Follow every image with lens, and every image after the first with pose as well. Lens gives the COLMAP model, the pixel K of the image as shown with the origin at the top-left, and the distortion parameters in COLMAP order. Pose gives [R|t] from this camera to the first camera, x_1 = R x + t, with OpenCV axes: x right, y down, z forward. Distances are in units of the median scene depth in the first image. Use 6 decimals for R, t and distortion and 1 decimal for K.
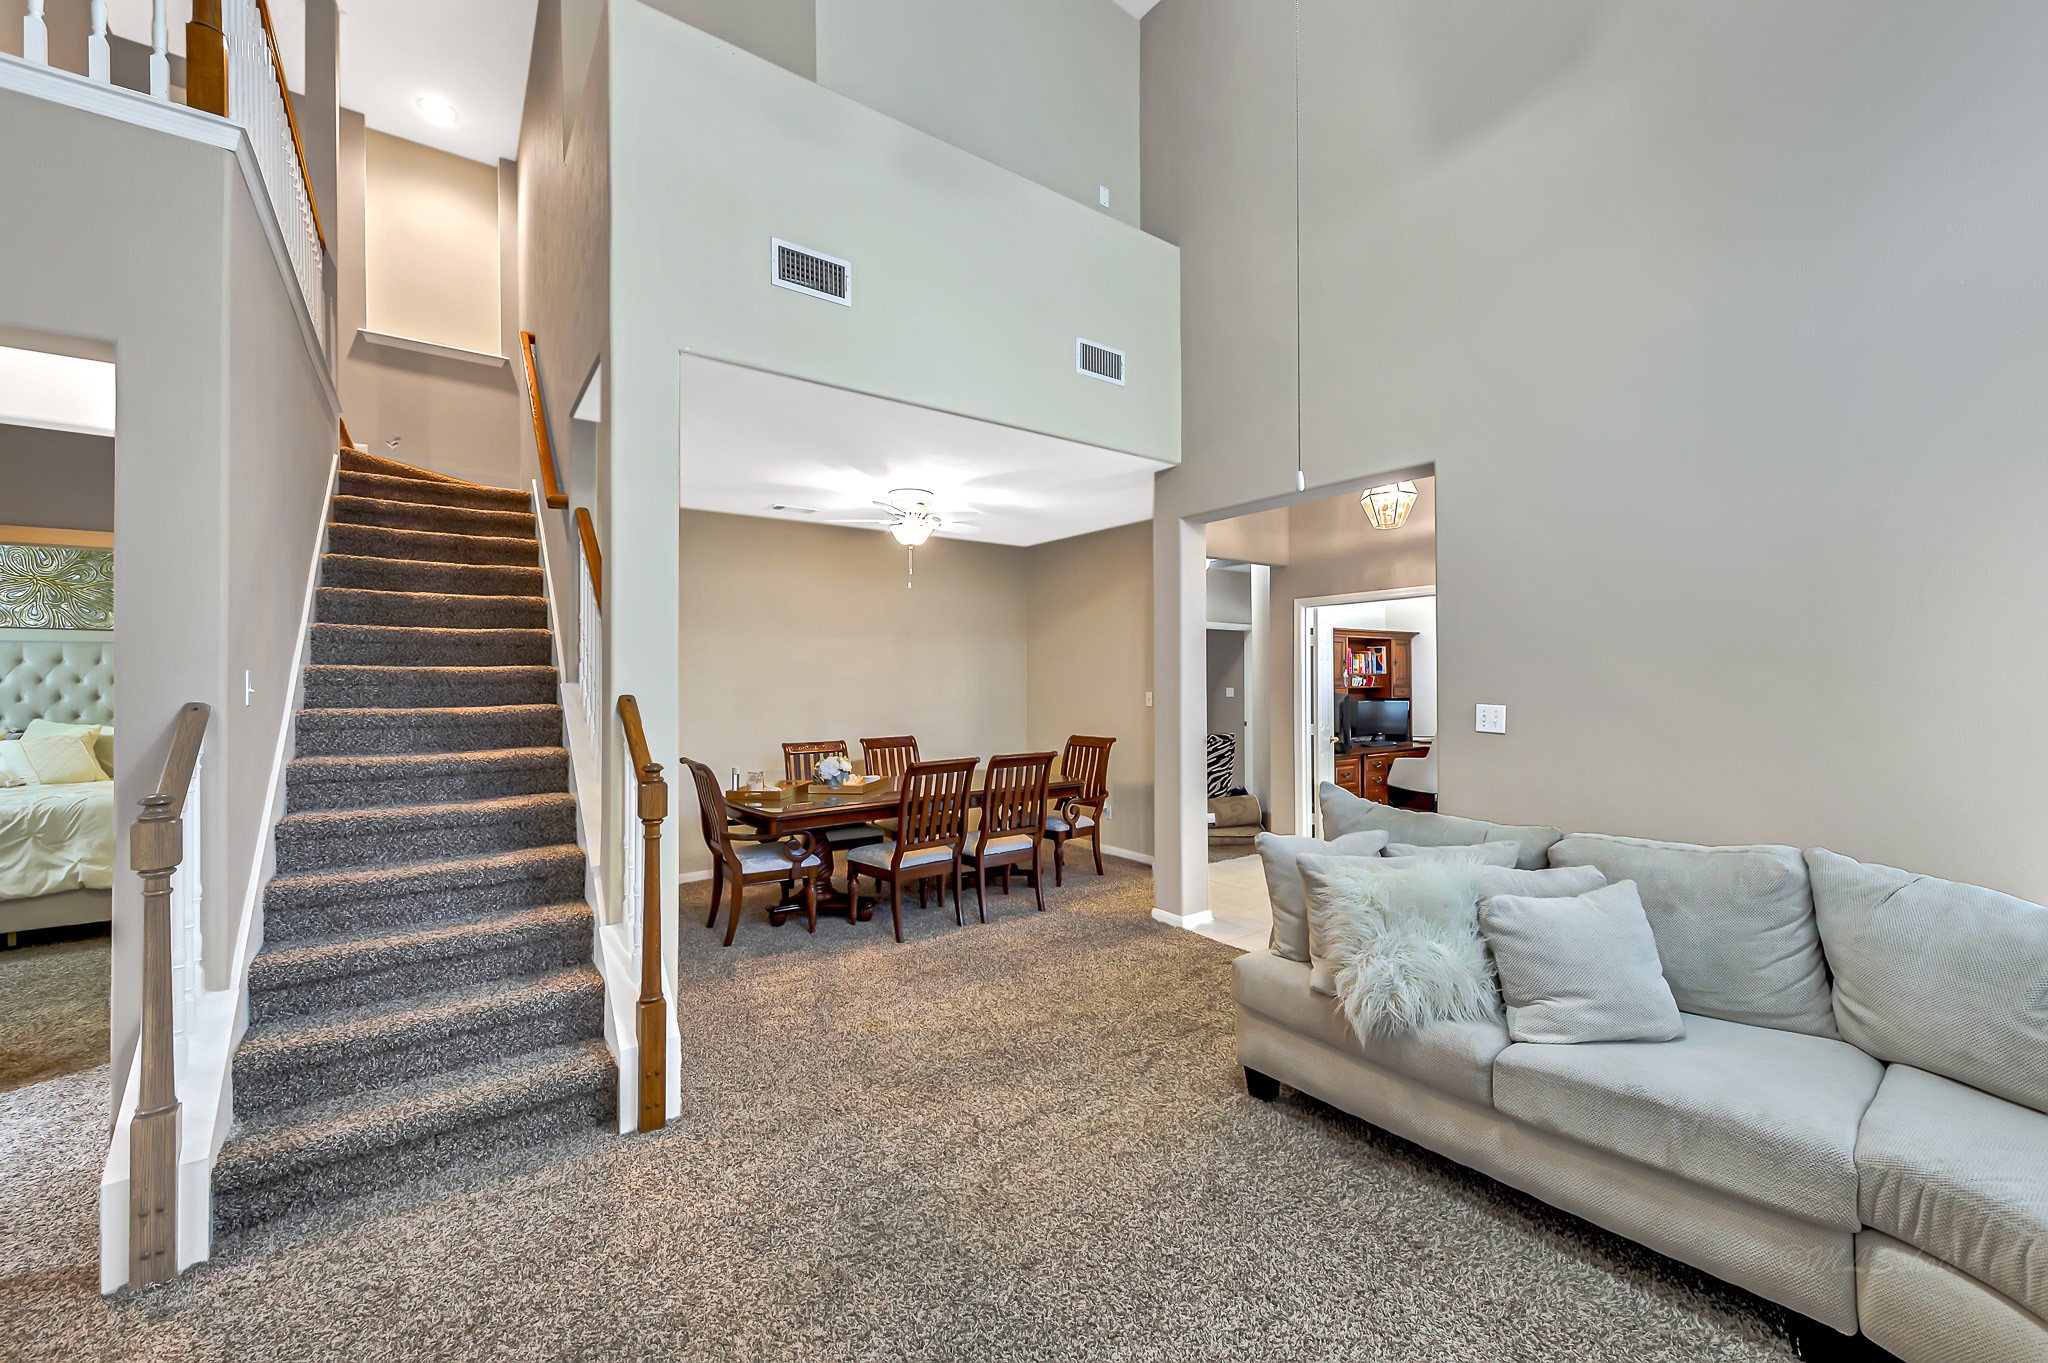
lens RADIAL K [[795.4, 0, 1033.4], [0, 795.4, 673.6], [0, 0, 1]] dist [0.001154, -0.001770]
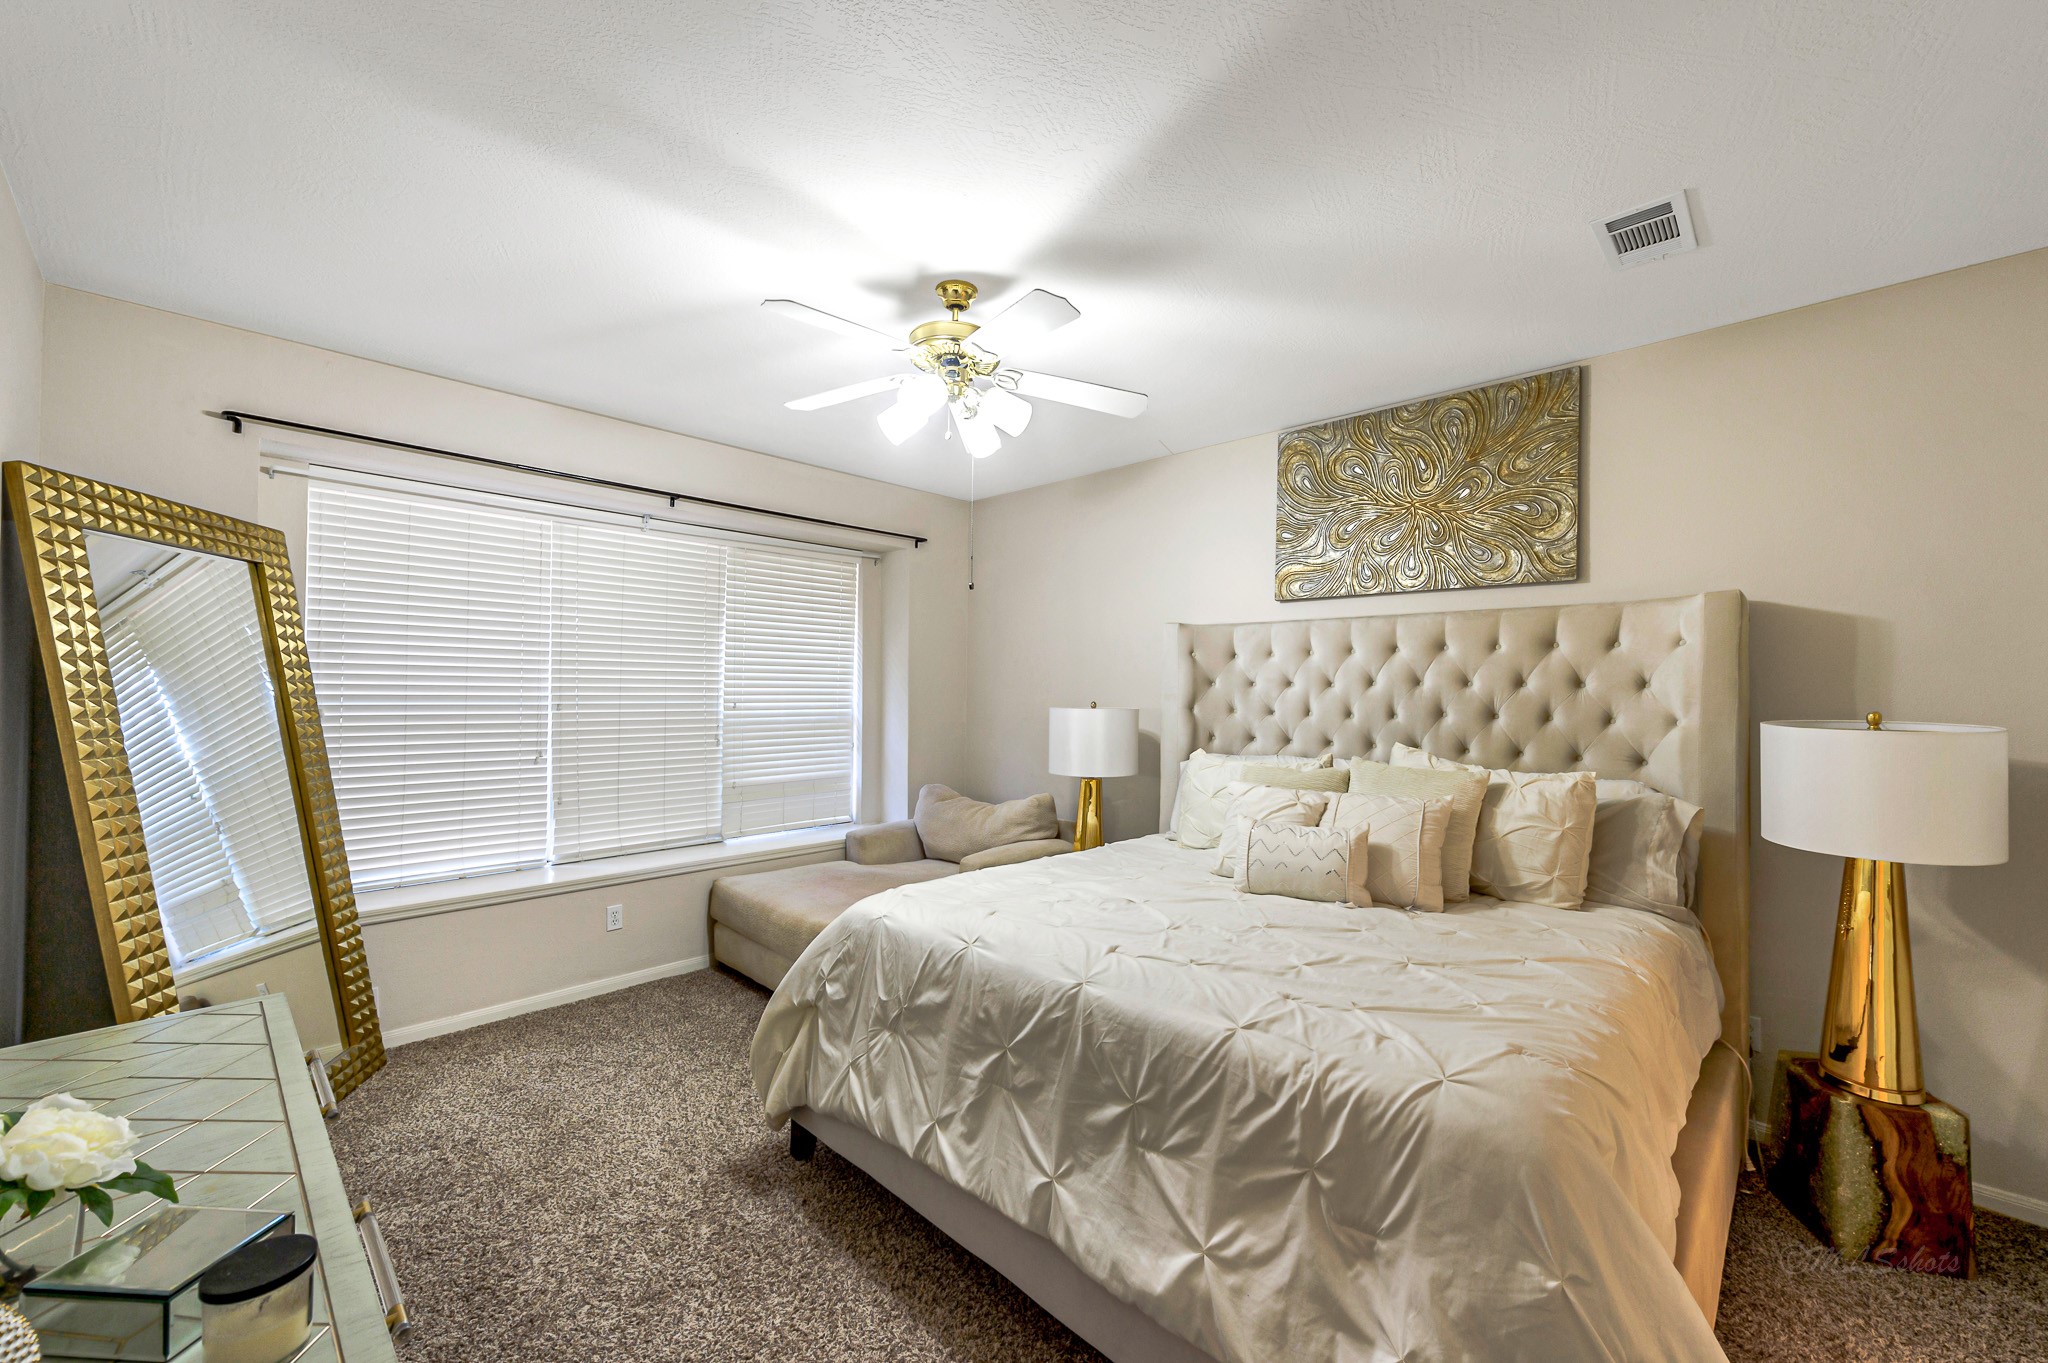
lens RADIAL K [[795.4, 0, 1028.9], [0, 795.4, 683.5], [0, 0, 1]] dist [0.001154, -0.001770]
pose [[0.156880, 0.003044, -0.987613, -0.485558], [0.000504, 0.999995, 0.003163, 0.004952], [0.987618, -0.000994, 0.156877, 0.421298]]
